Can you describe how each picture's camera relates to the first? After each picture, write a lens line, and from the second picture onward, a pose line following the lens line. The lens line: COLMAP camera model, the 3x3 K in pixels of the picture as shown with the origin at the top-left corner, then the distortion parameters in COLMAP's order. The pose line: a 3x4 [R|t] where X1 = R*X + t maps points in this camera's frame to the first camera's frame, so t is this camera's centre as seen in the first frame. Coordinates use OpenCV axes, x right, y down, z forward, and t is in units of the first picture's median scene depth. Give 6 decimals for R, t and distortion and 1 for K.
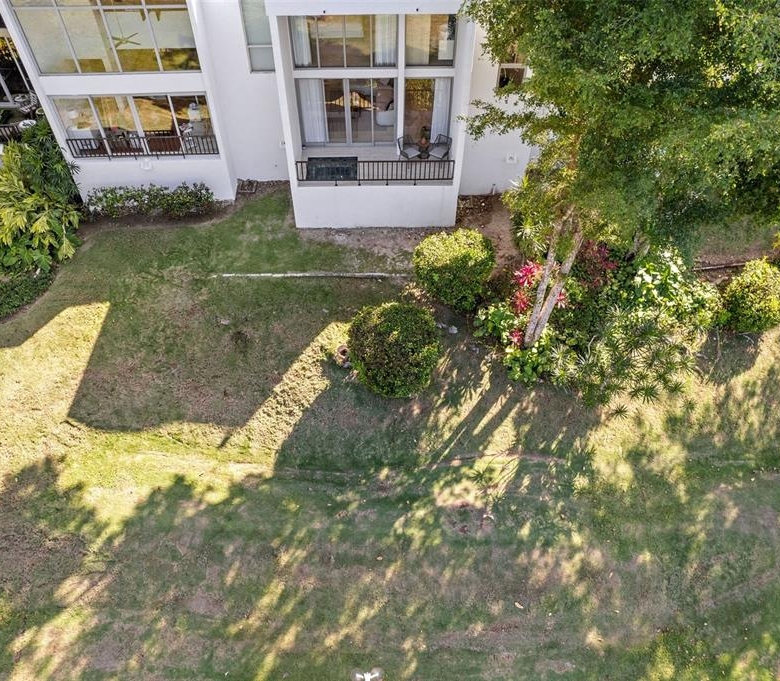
lens RADIAL K [[654.7, 0, 390.3], [0, 654.7, 337.5], [0, 0, 1]] dist [-0.063066, 0.041646]
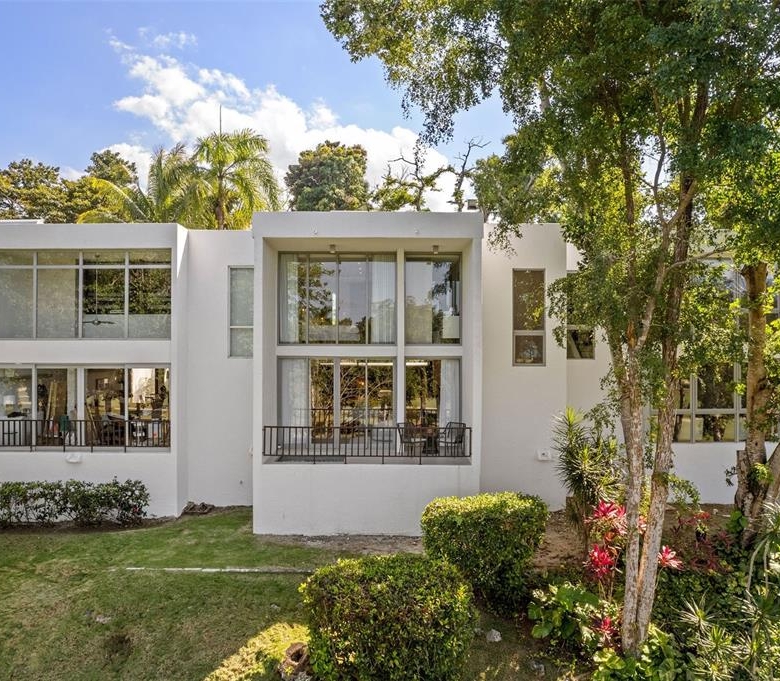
lens RADIAL K [[654.7, 0, 388.3], [0, 654.7, 342.2], [0, 0, 1]] dist [-0.063066, 0.041646]
pose [[0.999901, -0.002171, -0.013938, 0.012050], [-0.009392, 0.634816, -0.772607, 0.254504], [0.010525, 0.772661, 0.634732, 0.426339]]
